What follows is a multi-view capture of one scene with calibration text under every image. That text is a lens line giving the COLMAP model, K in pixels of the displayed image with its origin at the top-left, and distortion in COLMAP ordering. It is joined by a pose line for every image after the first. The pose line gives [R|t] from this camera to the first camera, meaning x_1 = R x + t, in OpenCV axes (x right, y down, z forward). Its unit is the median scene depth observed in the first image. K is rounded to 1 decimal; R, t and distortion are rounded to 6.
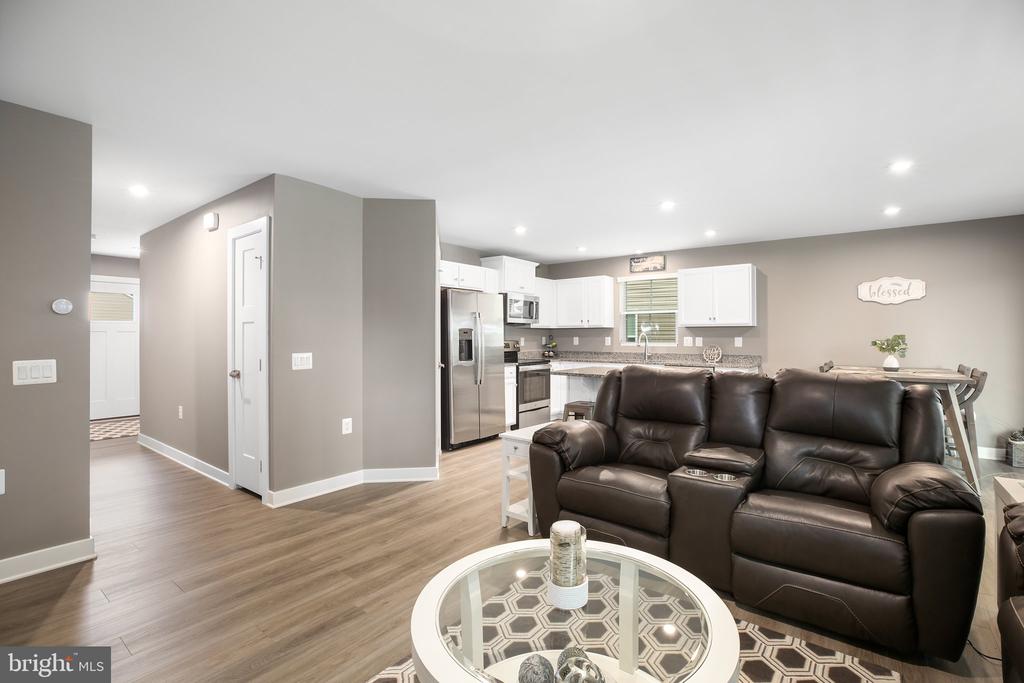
lens RADIAL K [[469.5, 0, 518.1], [0, 469.5, 338.9], [0, 0, 1]] dist [-0.023975, 0.000086]
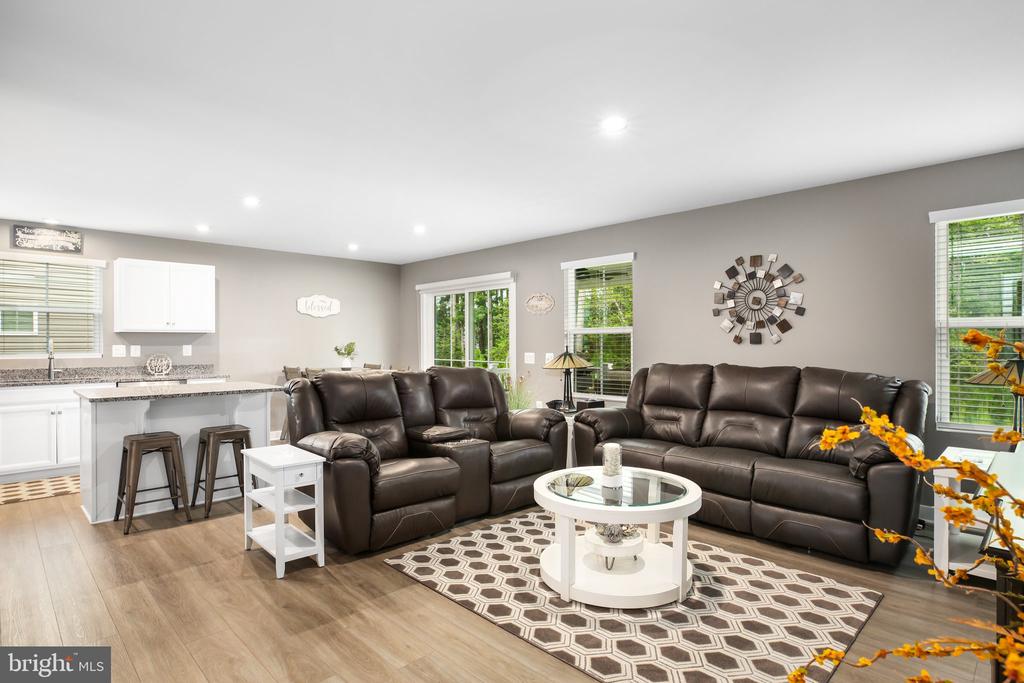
lens RADIAL K [[536.0, 0, 515.8], [0, 536.0, 343.9], [0, 0, 1]] dist [-0.015004, 0.001826]
pose [[0.140063, -0.003853, 0.990135, -0.433432], [0.010001, 0.999947, 0.002477, -0.002018], [-0.990092, 0.009555, 0.140094, 0.230810]]
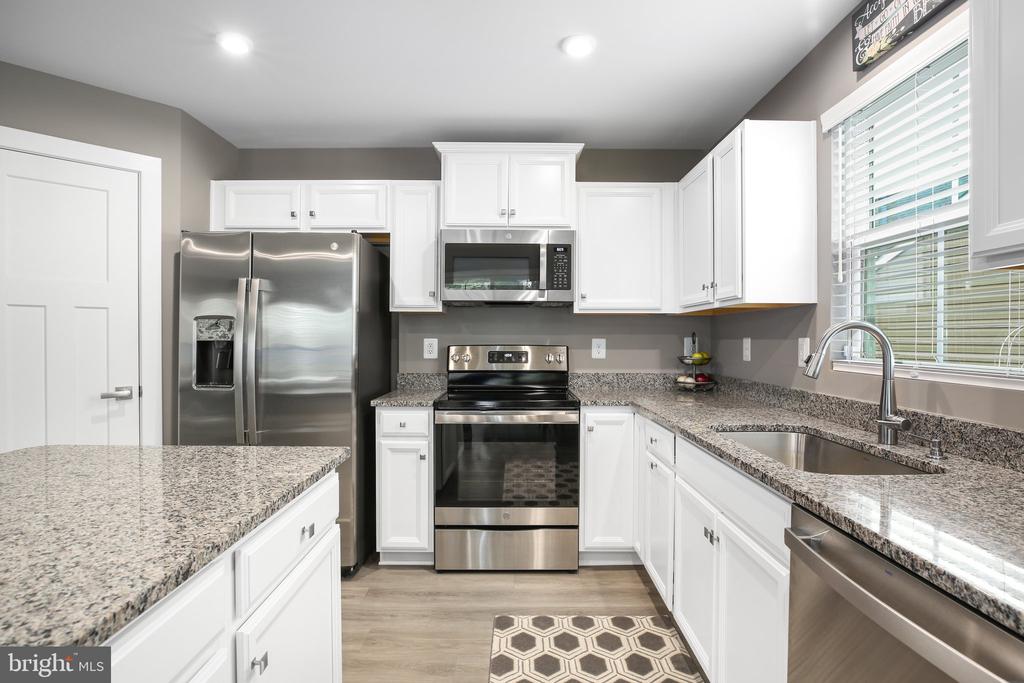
lens RADIAL K [[527.1, 0, 512.0], [0, 527.1, 341.5], [0, 0, 1]] dist [-0.037814, 0.015018]
pose [[0.605666, 0.010002, -0.795656, 0.385908], [-0.010120, 0.999937, 0.004866, -0.001901], [0.795655, 0.005105, 0.605729, 0.771297]]
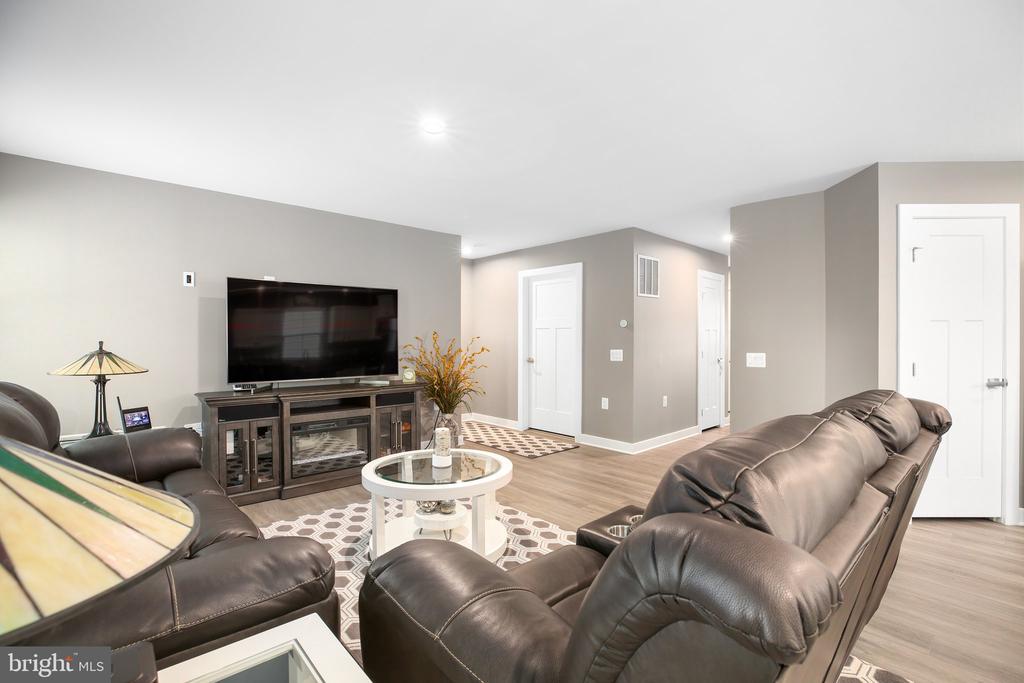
lens RADIAL K [[464.3, 0, 512.0], [0, 464.3, 341.5], [0, 0, 1]] dist [-0.027213, -0.000127]
pose [[-0.183043, 0.000380, -0.983105, 0.436310], [-0.007887, 0.999967, 0.001855, 0.002773], [0.983073, 0.008093, -0.183034, 0.355362]]
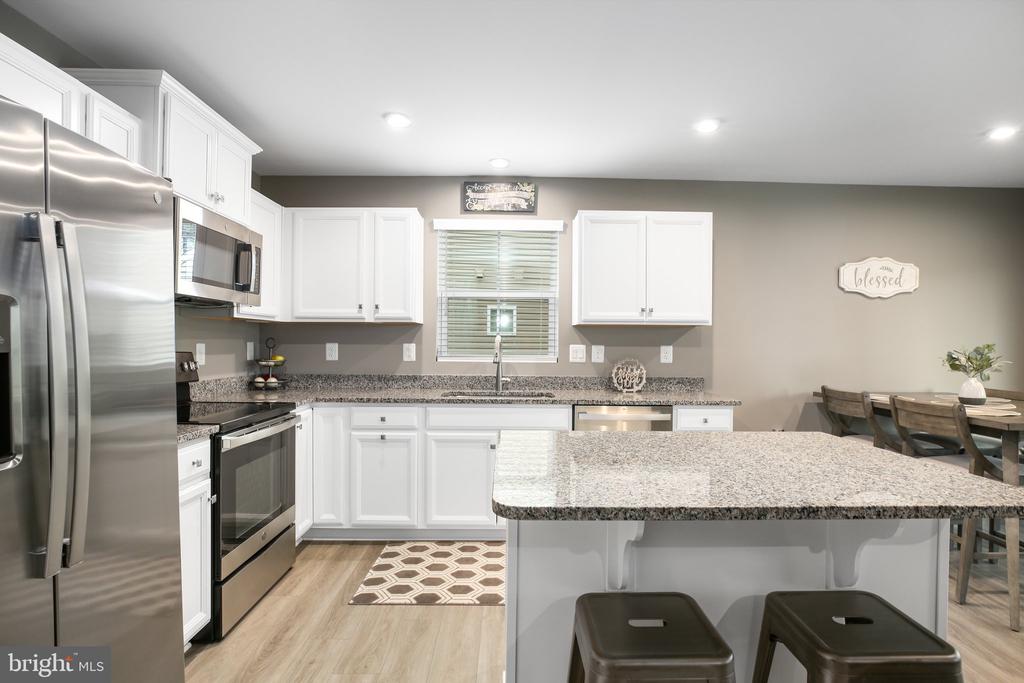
lens RADIAL K [[518.5, 0, 514.4], [0, 518.5, 347.3], [0, 0, 1]] dist [-0.030748, 0.000530]
pose [[0.790301, 0.003920, 0.612706, -0.051528], [-0.004807, 0.999988, -0.000197, -0.000882], [-0.612700, -0.002790, 0.790311, 0.602928]]
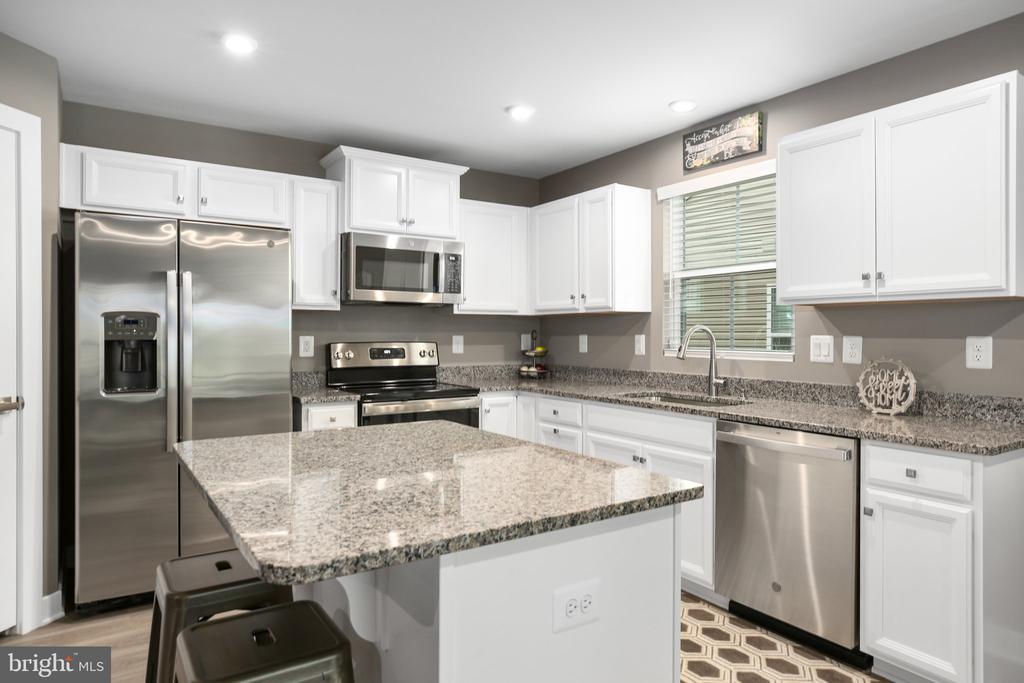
lens RADIAL K [[634.3, 0, 515.3], [0, 634.3, 335.9], [0, 0, 1]] dist [-0.002081, -0.001647]
pose [[0.944735, 0.004774, -0.327799, 0.312510], [-0.006035, 0.999978, -0.002830, -0.001180], [0.327778, 0.004652, 0.944743, 0.498513]]
